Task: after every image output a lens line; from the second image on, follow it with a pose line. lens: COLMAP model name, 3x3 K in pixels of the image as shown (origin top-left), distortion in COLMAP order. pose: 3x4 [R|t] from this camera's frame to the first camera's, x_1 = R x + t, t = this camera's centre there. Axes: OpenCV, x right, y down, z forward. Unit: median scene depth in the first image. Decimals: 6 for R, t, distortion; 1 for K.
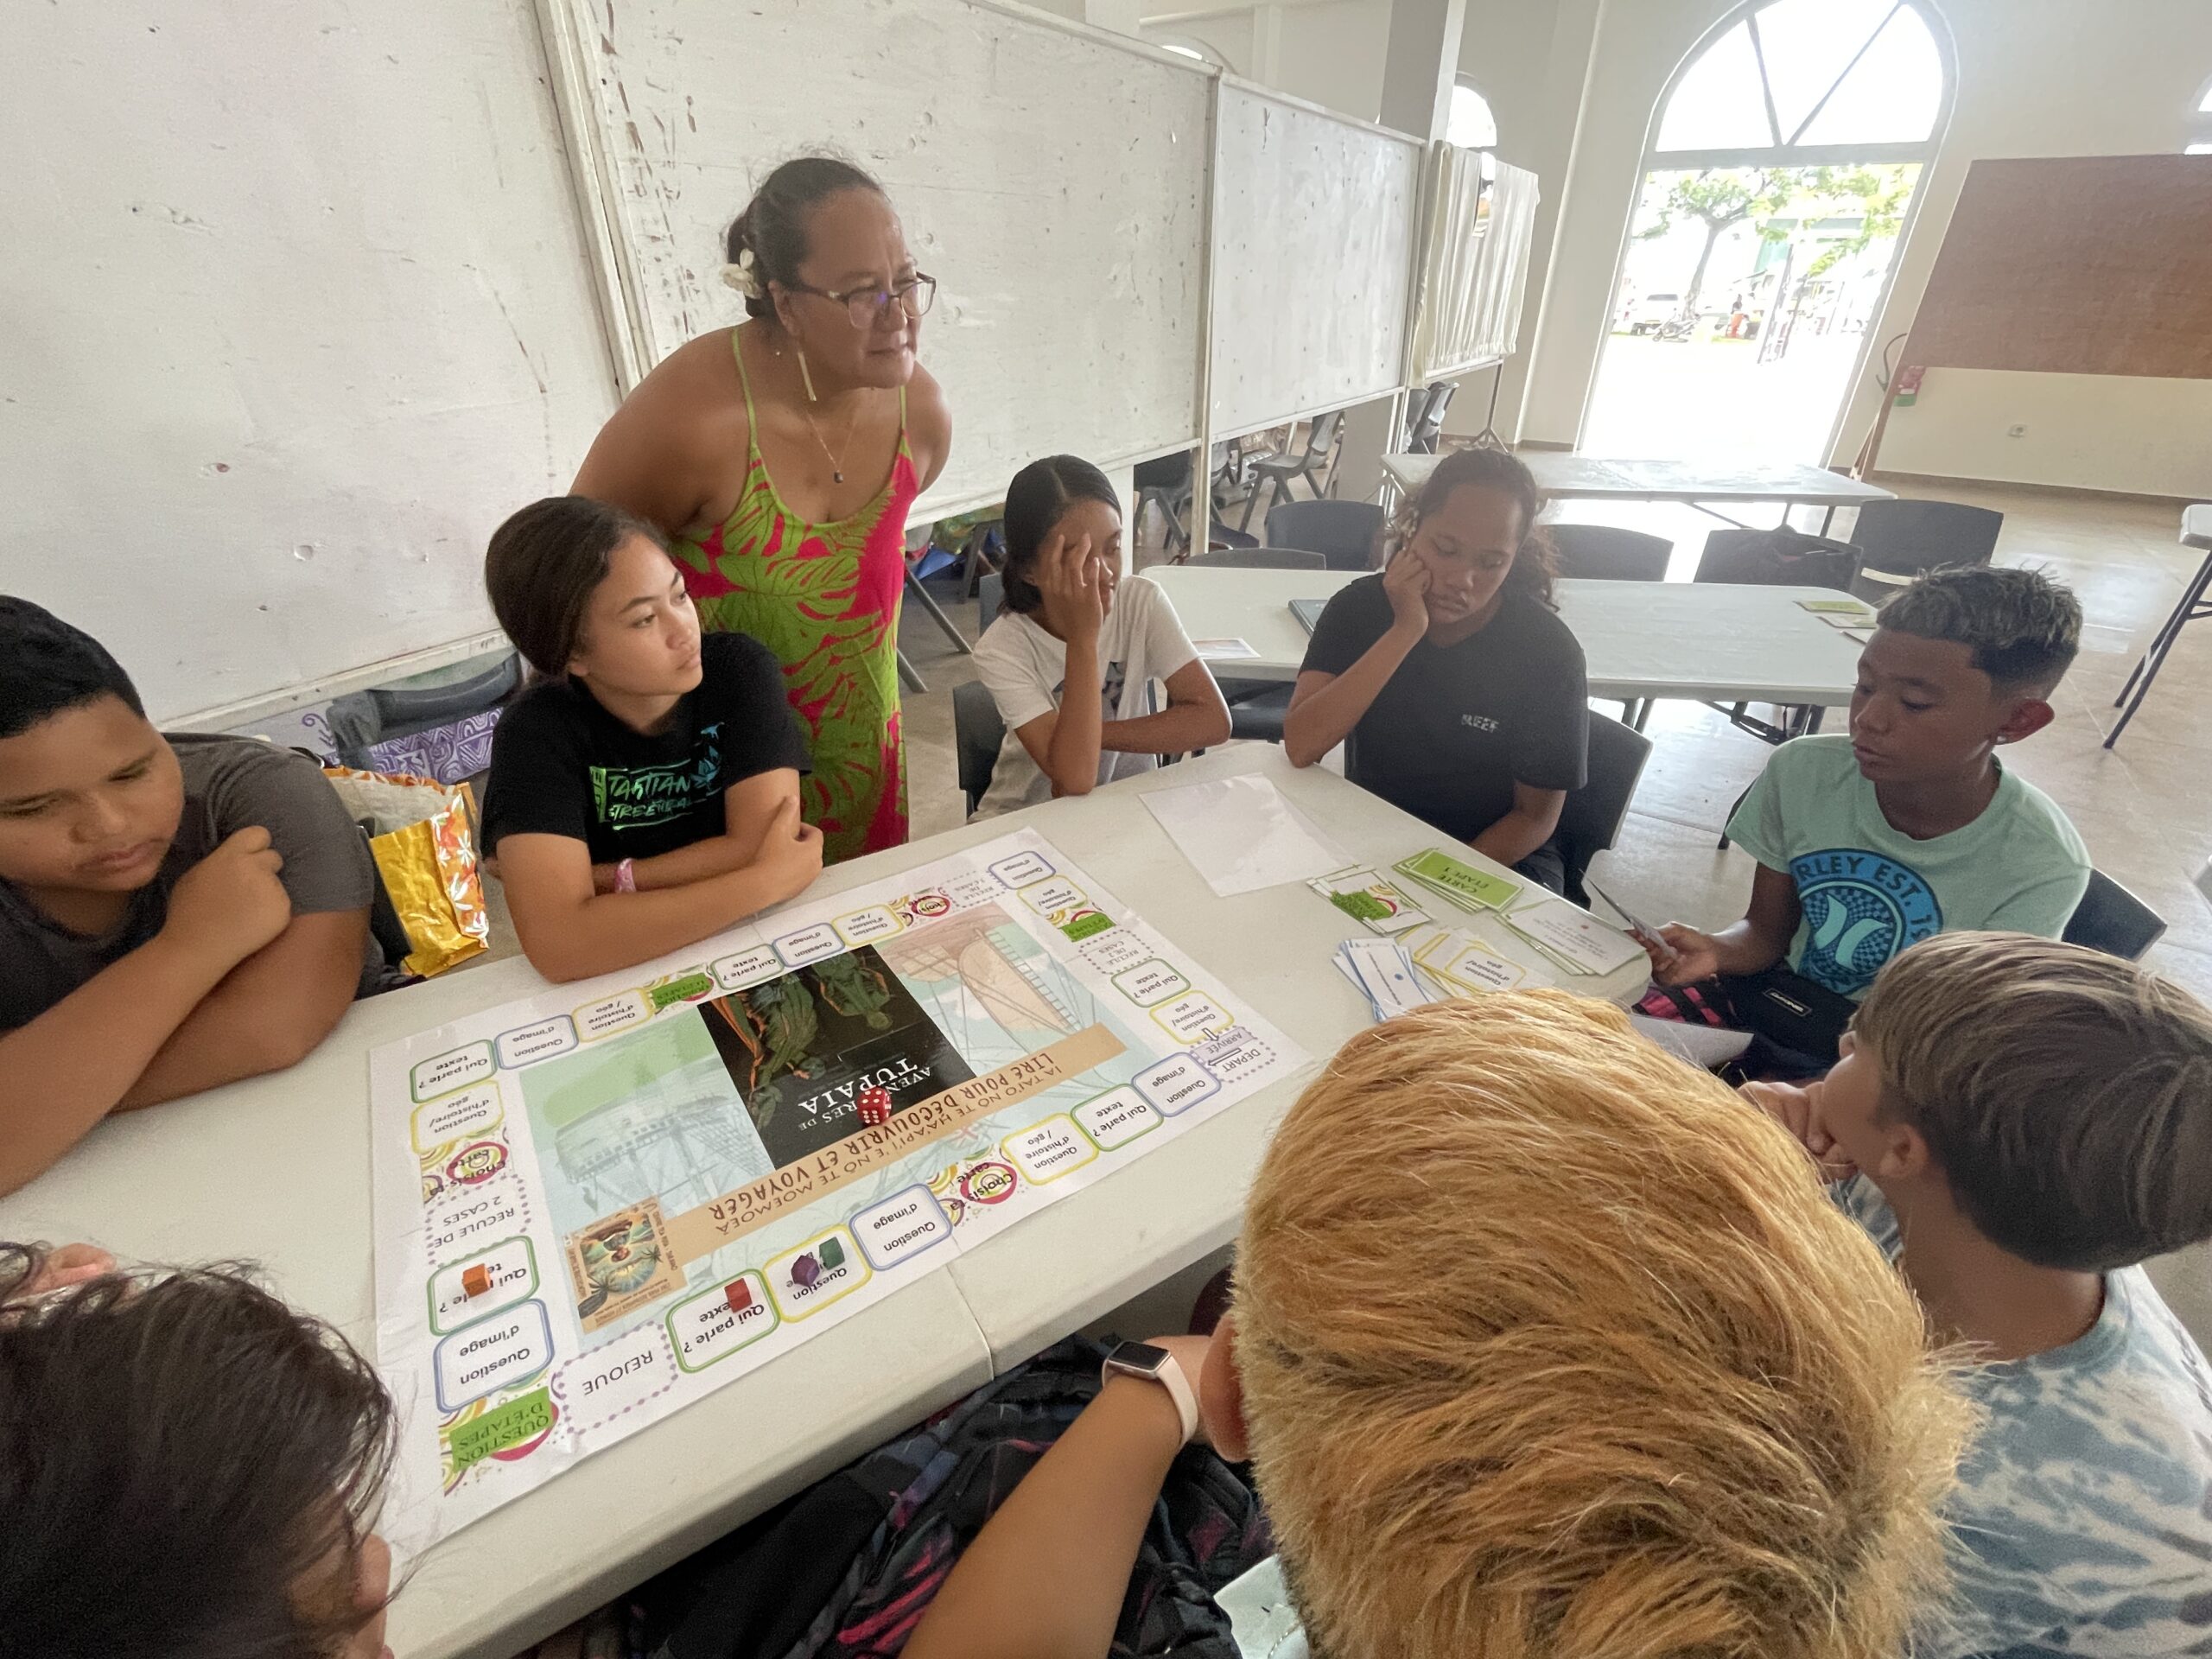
lens RADIAL K [[958.4, 0, 1114.4], [0, 958.4, 814.2], [0, 0, 1]] dist [-0.002372, -0.001193]
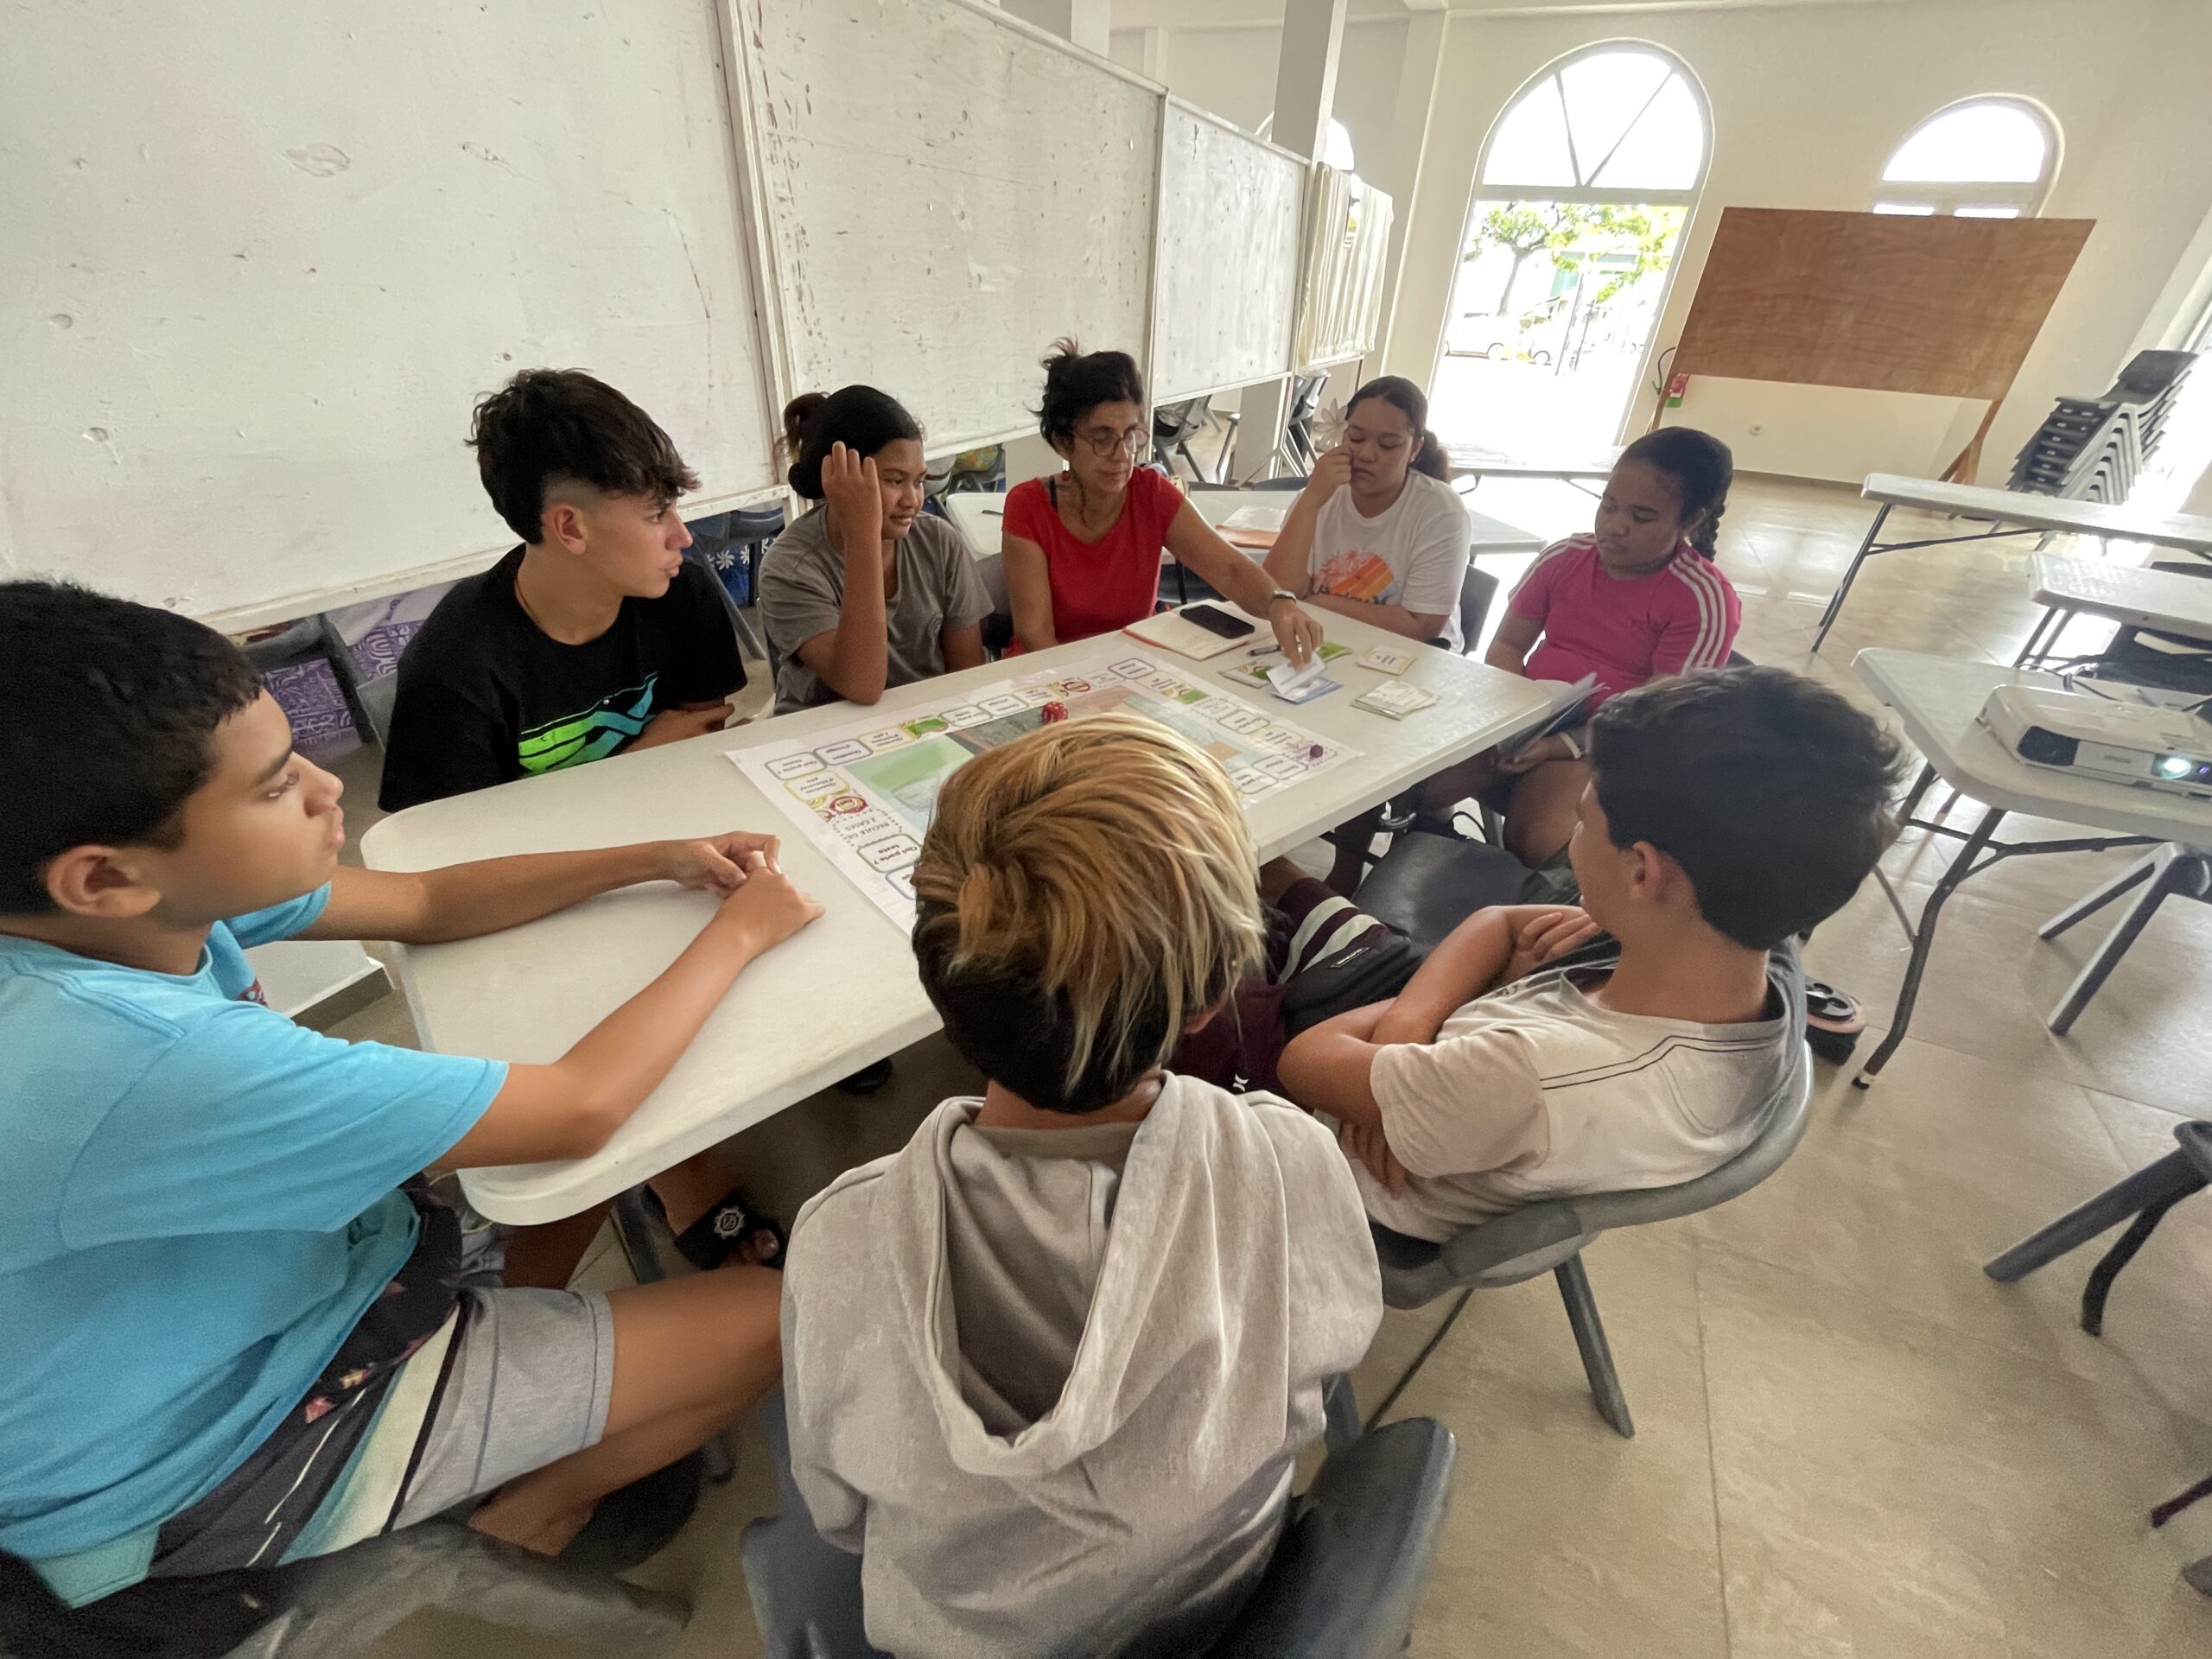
lens RADIAL K [[892.7, 0, 1112.7], [0, 892.7, 816.7], [0, 0, 1]] dist [-0.001736, -0.001643]
pose [[0.990931, -0.026986, 0.131636, -0.081636], [0.022634, 0.999150, 0.034445, 0.064137], [-0.132454, -0.031153, 0.990699, -0.087208]]
